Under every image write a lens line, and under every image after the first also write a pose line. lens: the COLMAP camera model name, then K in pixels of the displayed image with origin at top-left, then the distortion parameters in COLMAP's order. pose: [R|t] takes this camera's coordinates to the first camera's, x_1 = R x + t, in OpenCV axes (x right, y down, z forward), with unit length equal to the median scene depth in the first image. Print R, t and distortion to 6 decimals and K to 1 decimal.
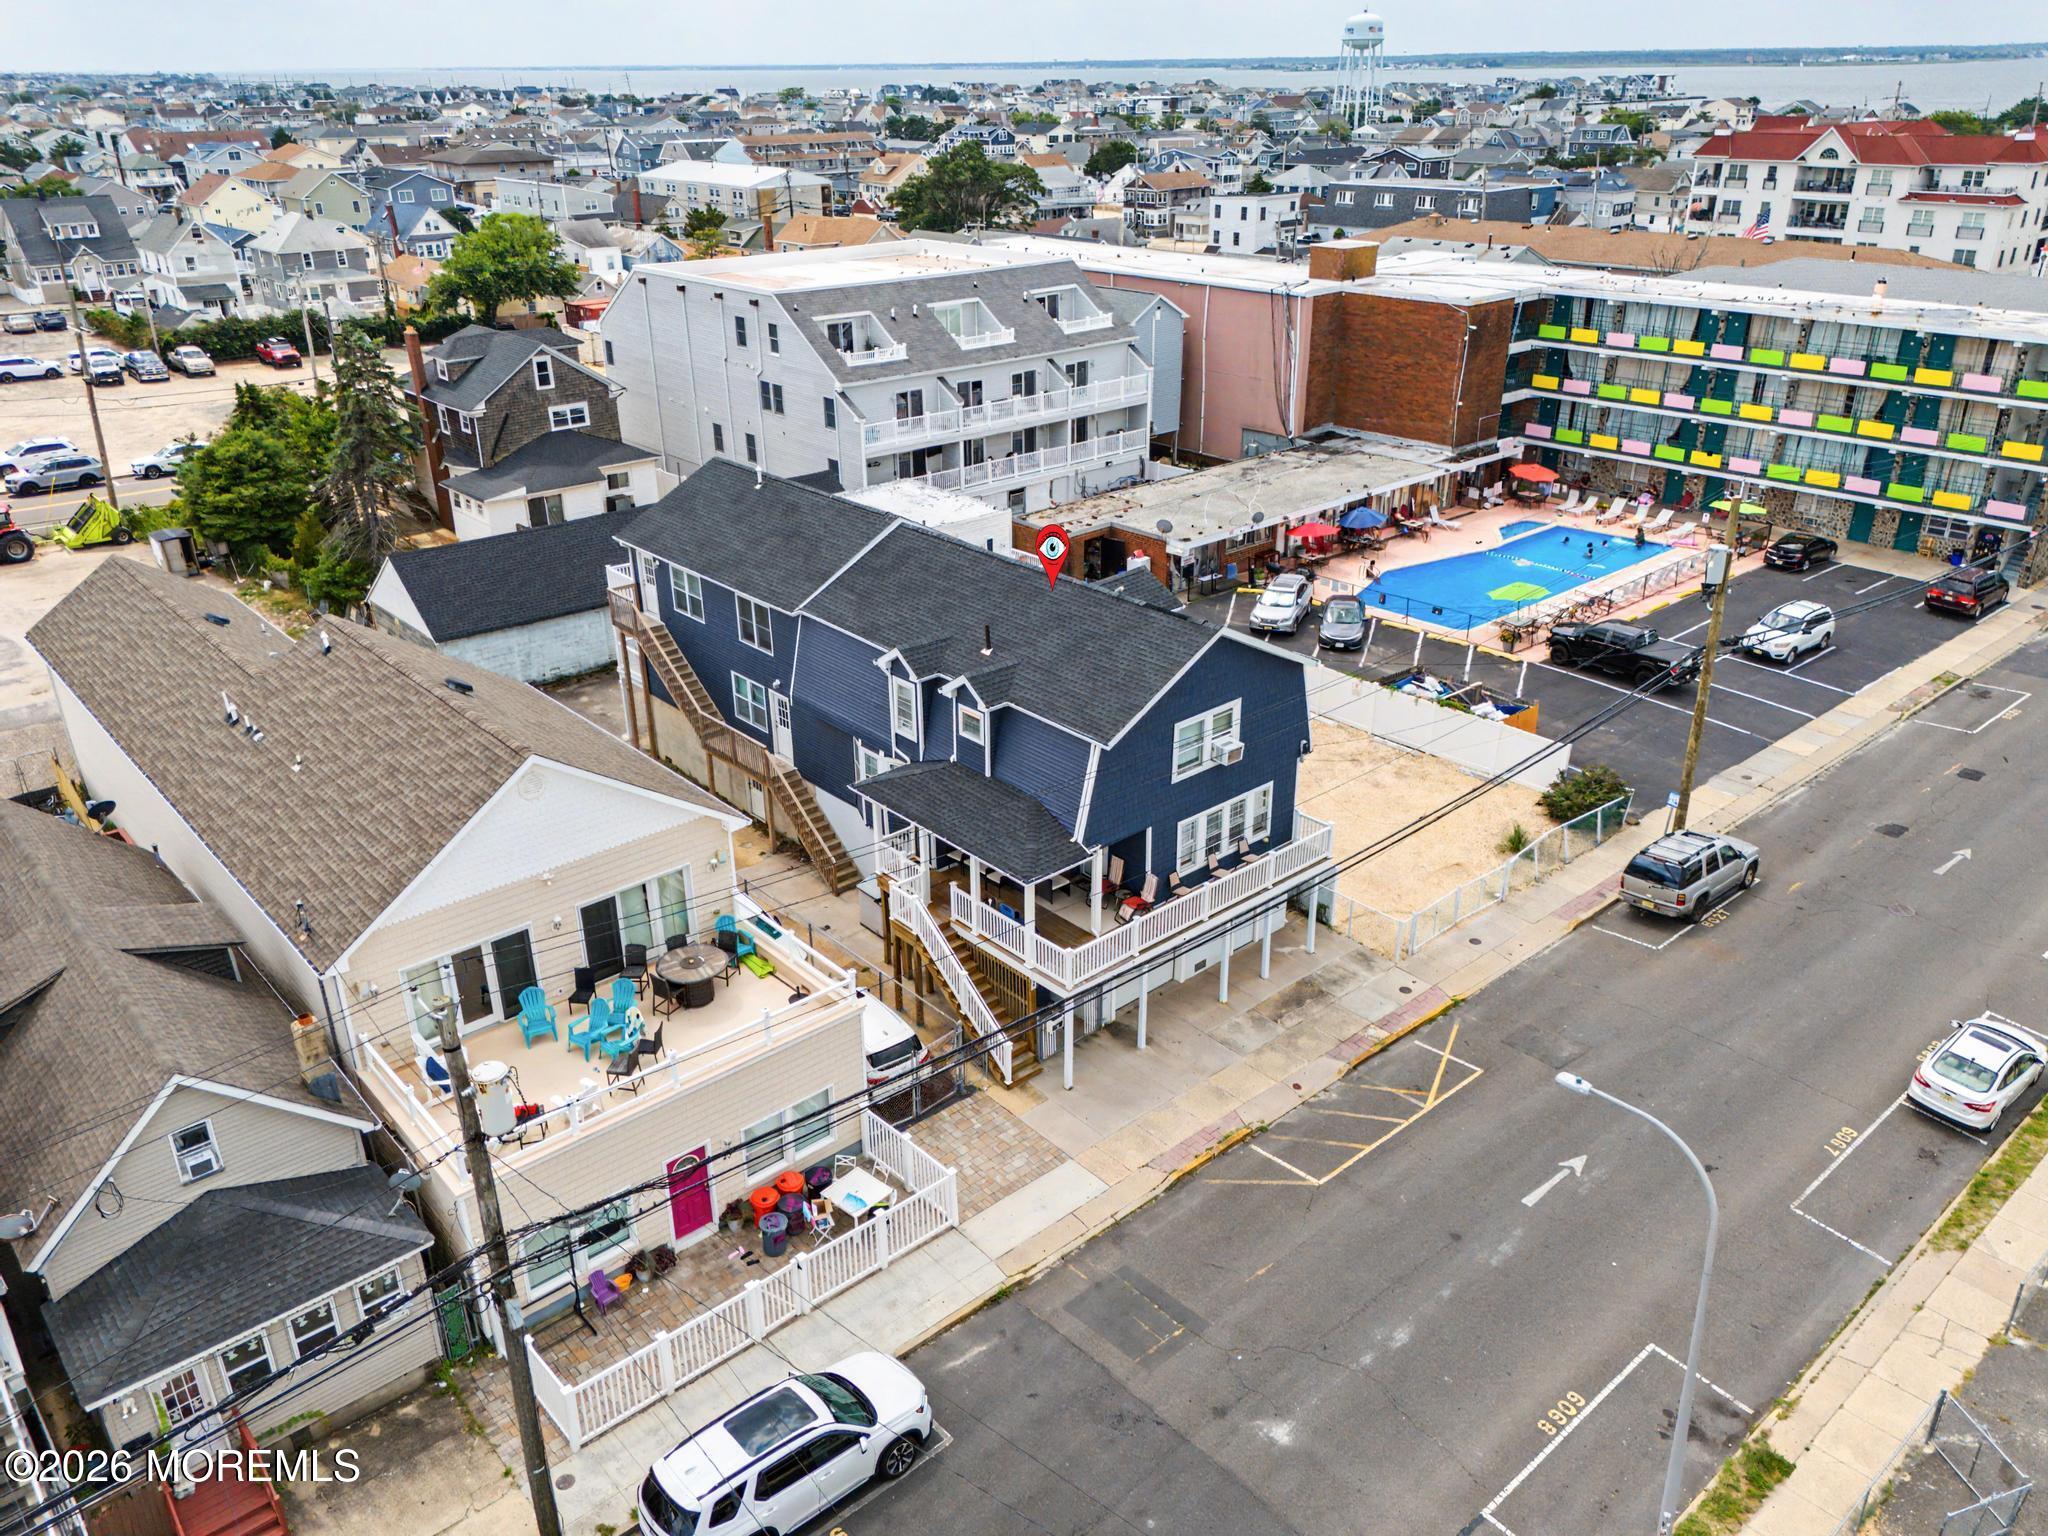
lens RADIAL K [[1506.5, 0, 1018.7], [0, 1506.5, 775.3], [0, 0, 1]] dist [0.067545, -0.064836]
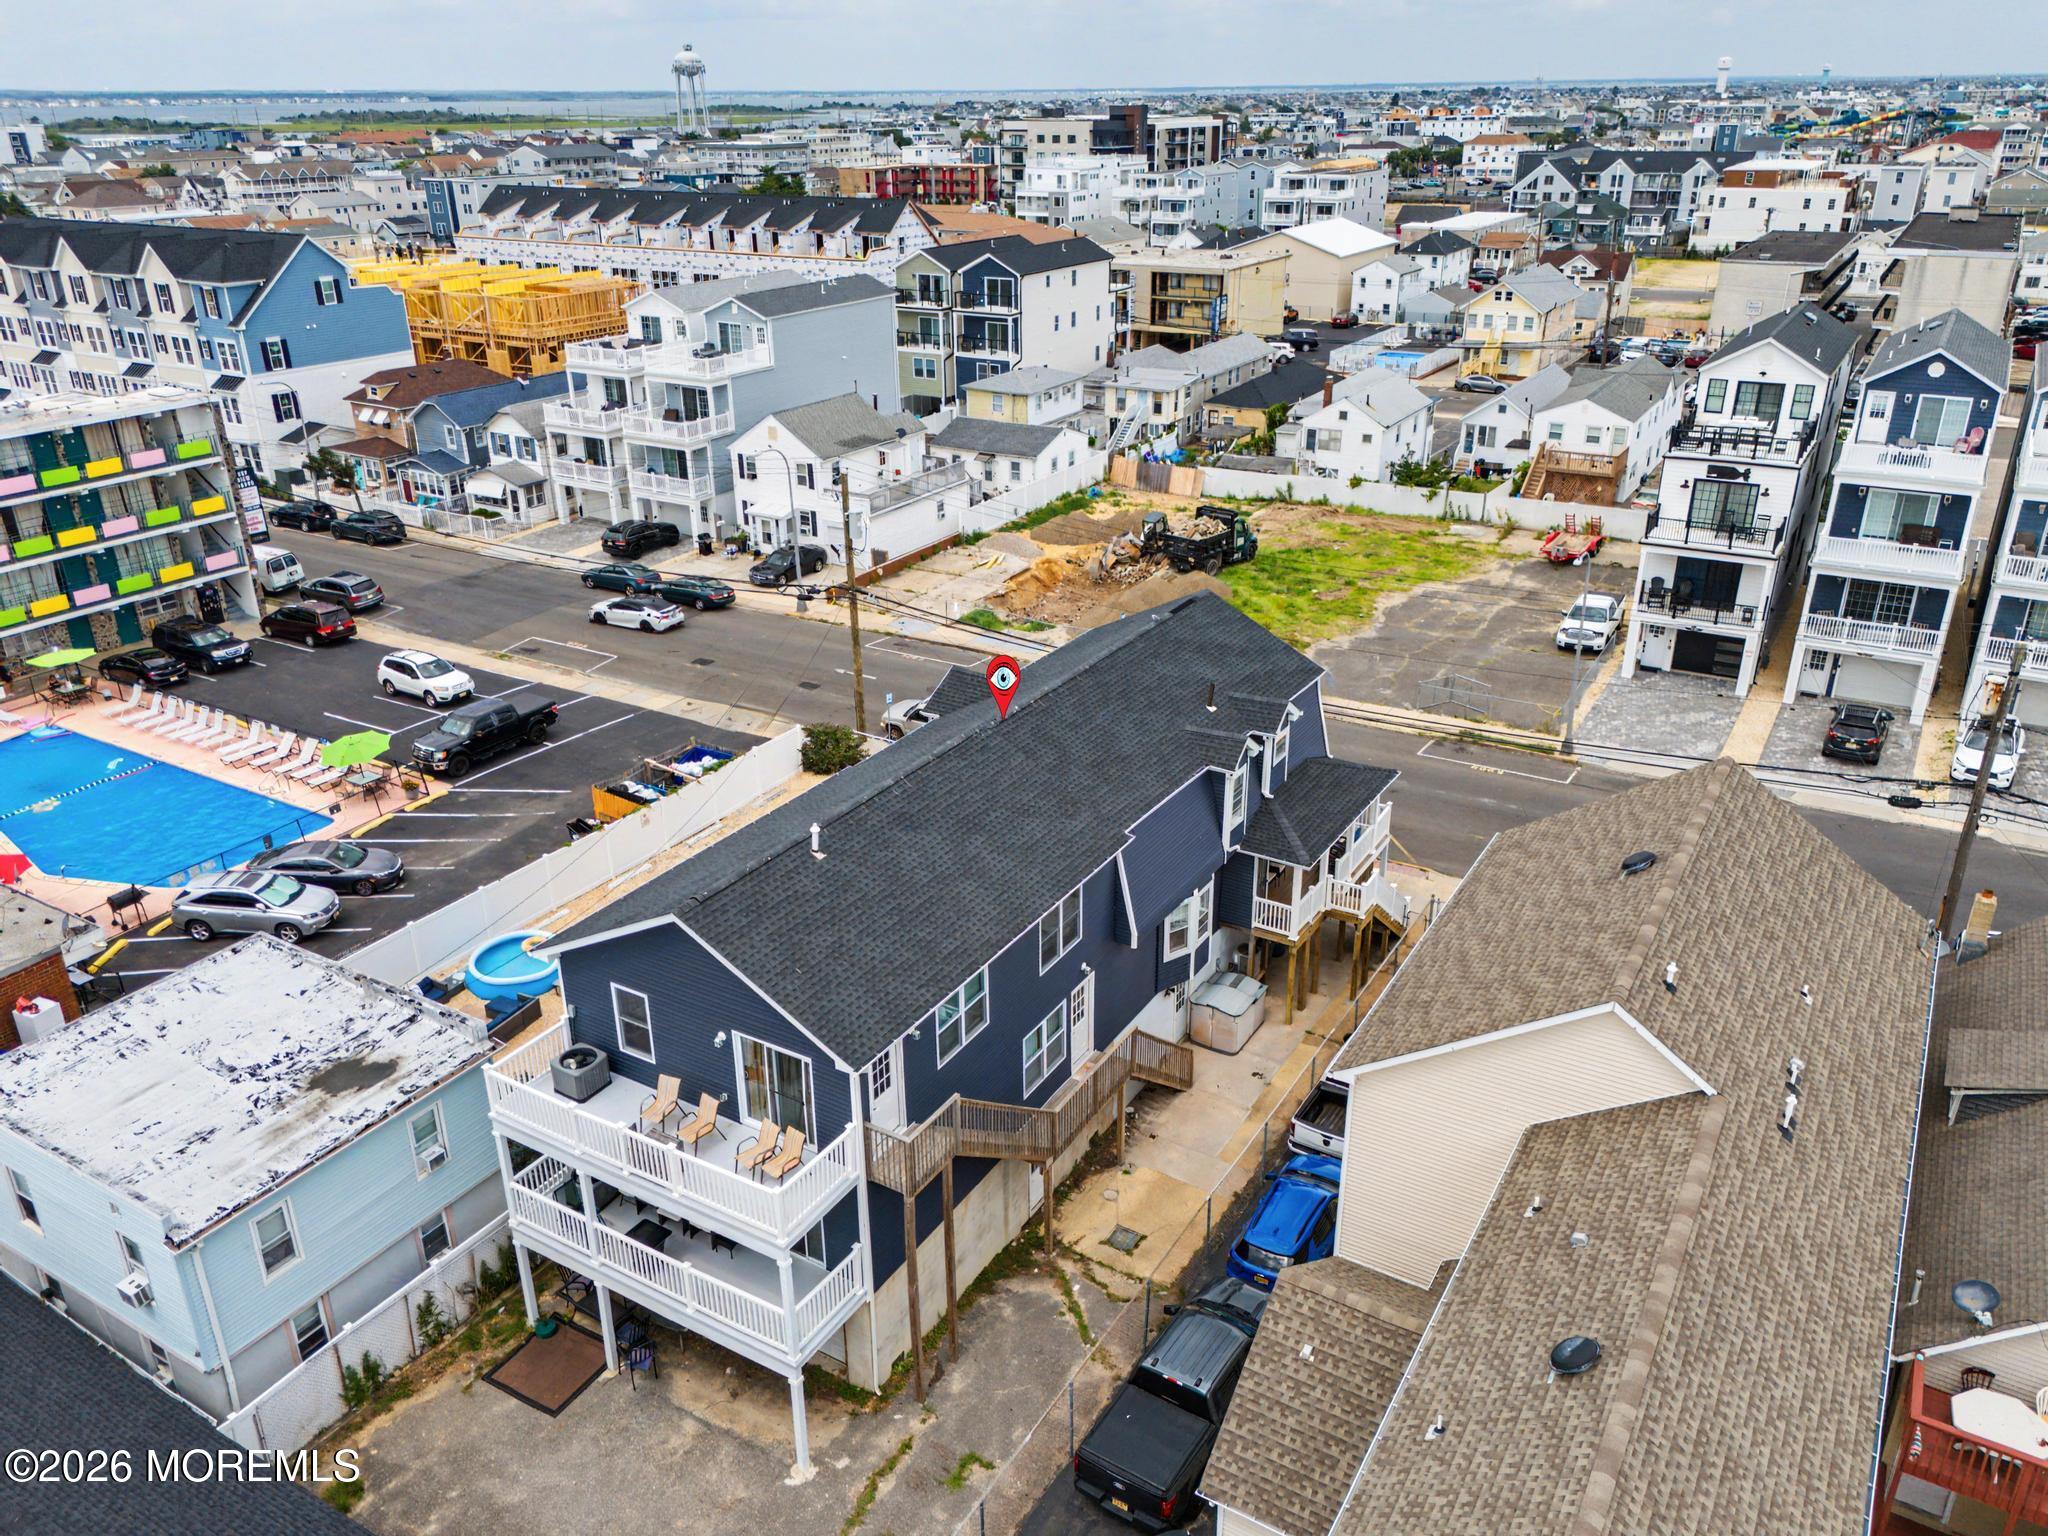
lens RADIAL K [[1506.5, 0, 1018.7], [0, 1506.5, 775.3], [0, 0, 1]] dist [0.067545, -0.064836]
pose [[-0.300636, -0.380427, 0.874582, -0.471111], [0.415208, 0.773338, 0.479115, -0.312416], [-0.858616, 0.507172, -0.074537, 0.629011]]
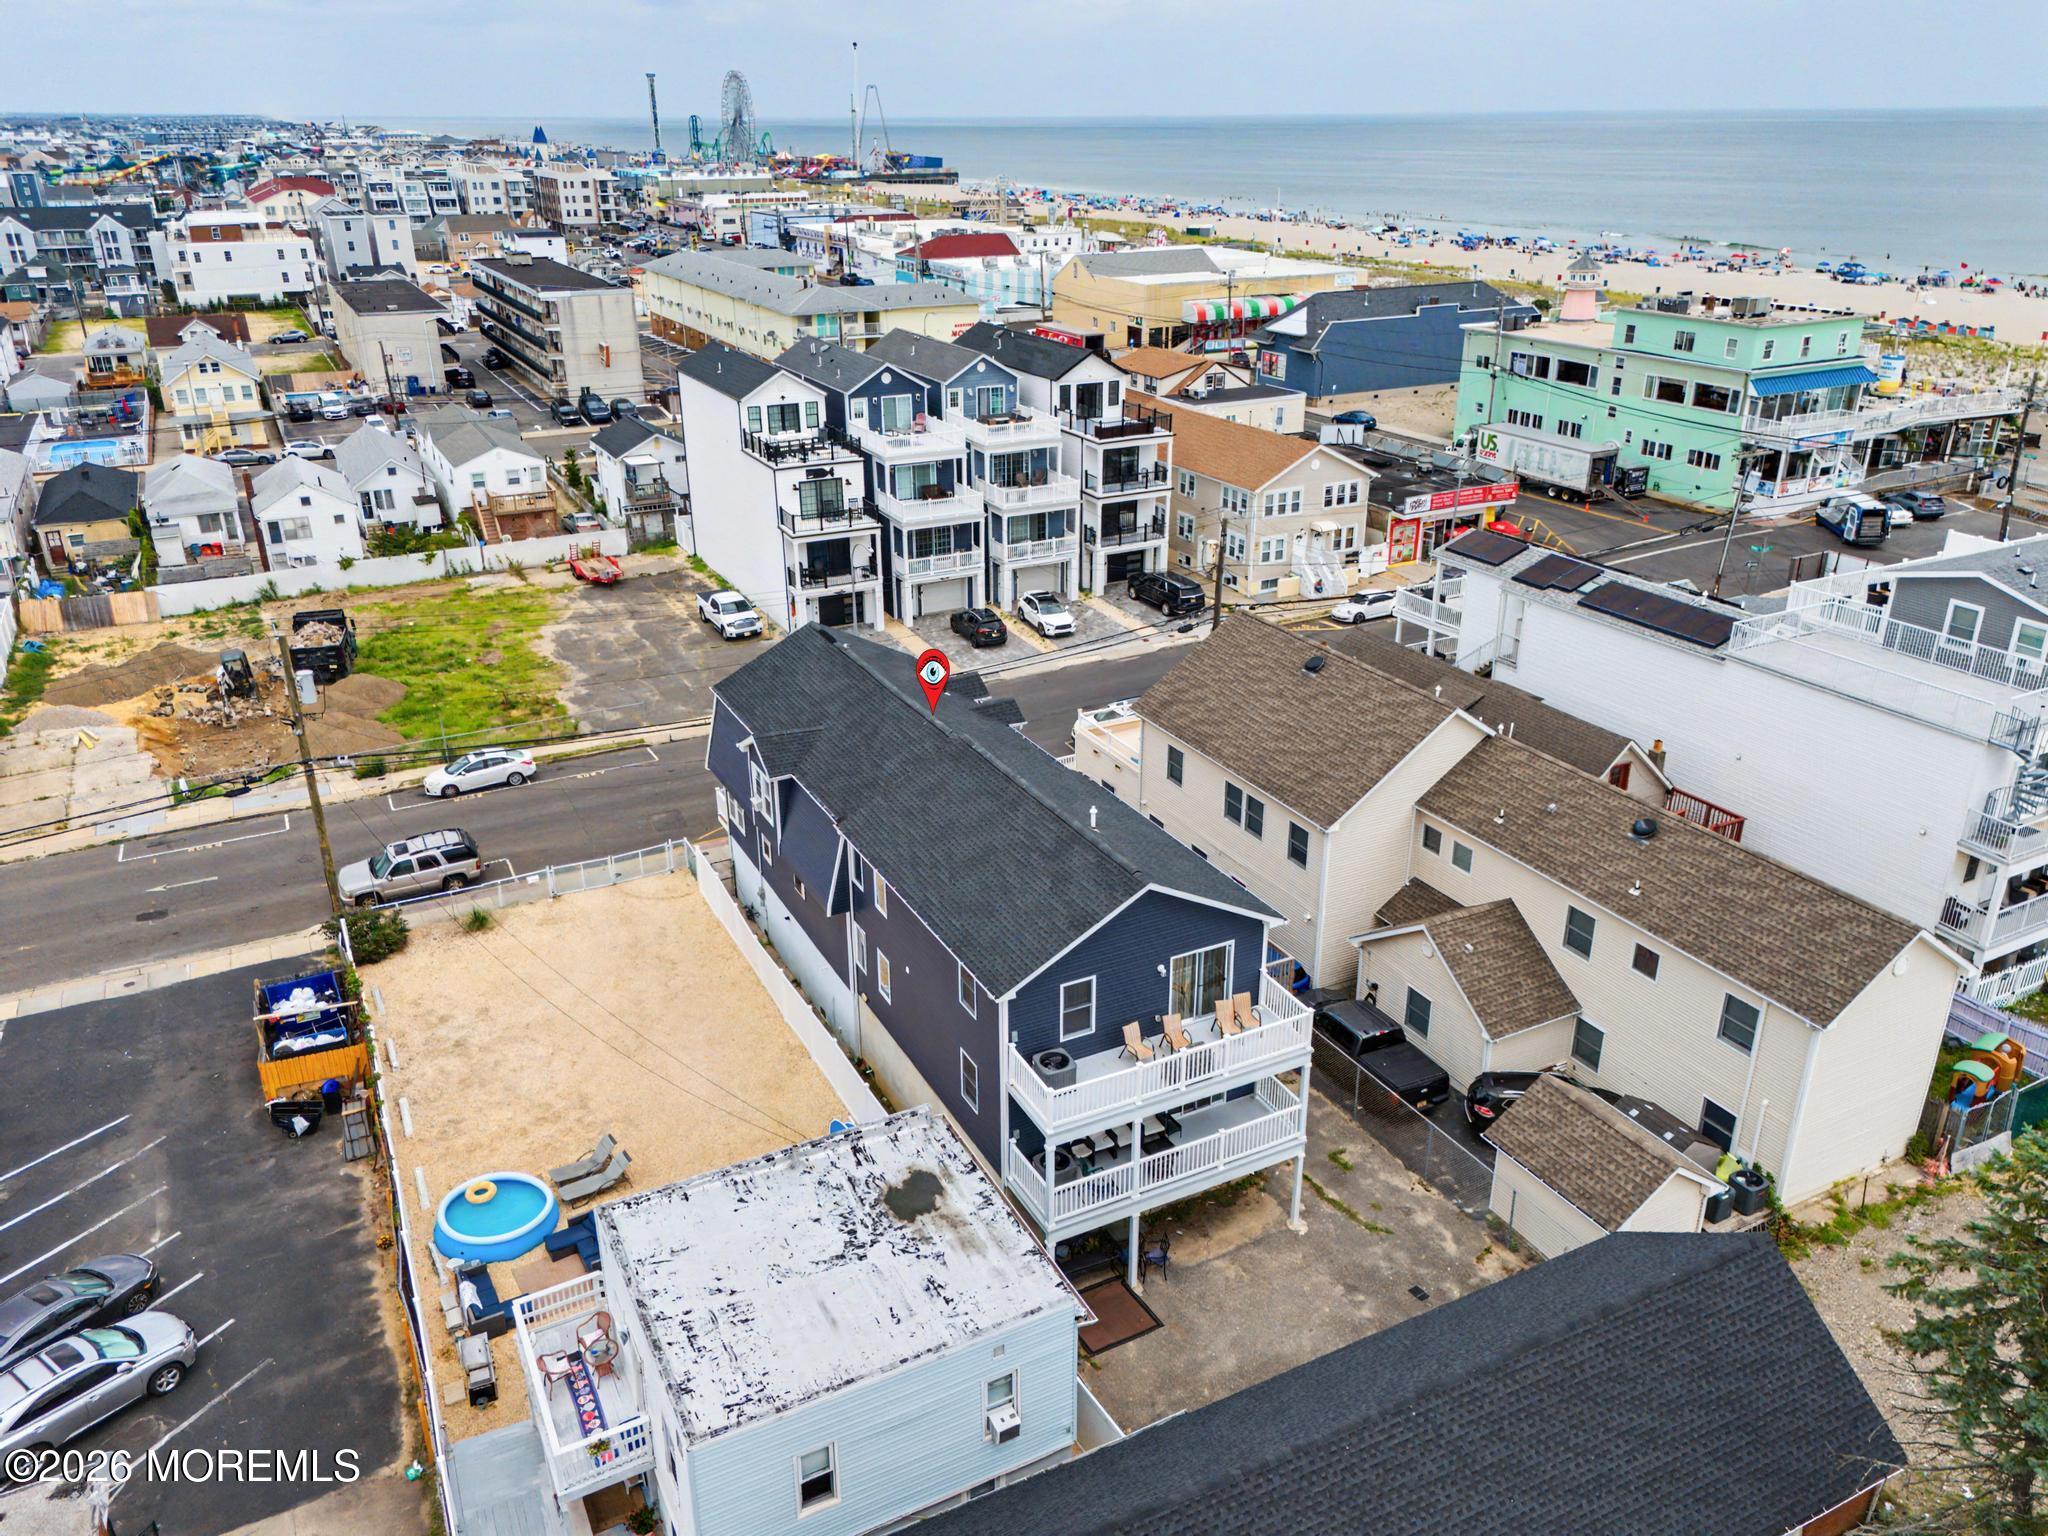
lens RADIAL K [[1506.5, 0, 1018.7], [0, 1506.5, 775.3], [0, 0, 1]] dist [0.067545, -0.064836]
pose [[-0.969896, -0.083804, 0.228646, -0.203271], [0.115940, 0.666766, 0.736193, -0.520494], [-0.214149, 0.740540, -0.636978, 0.975222]]
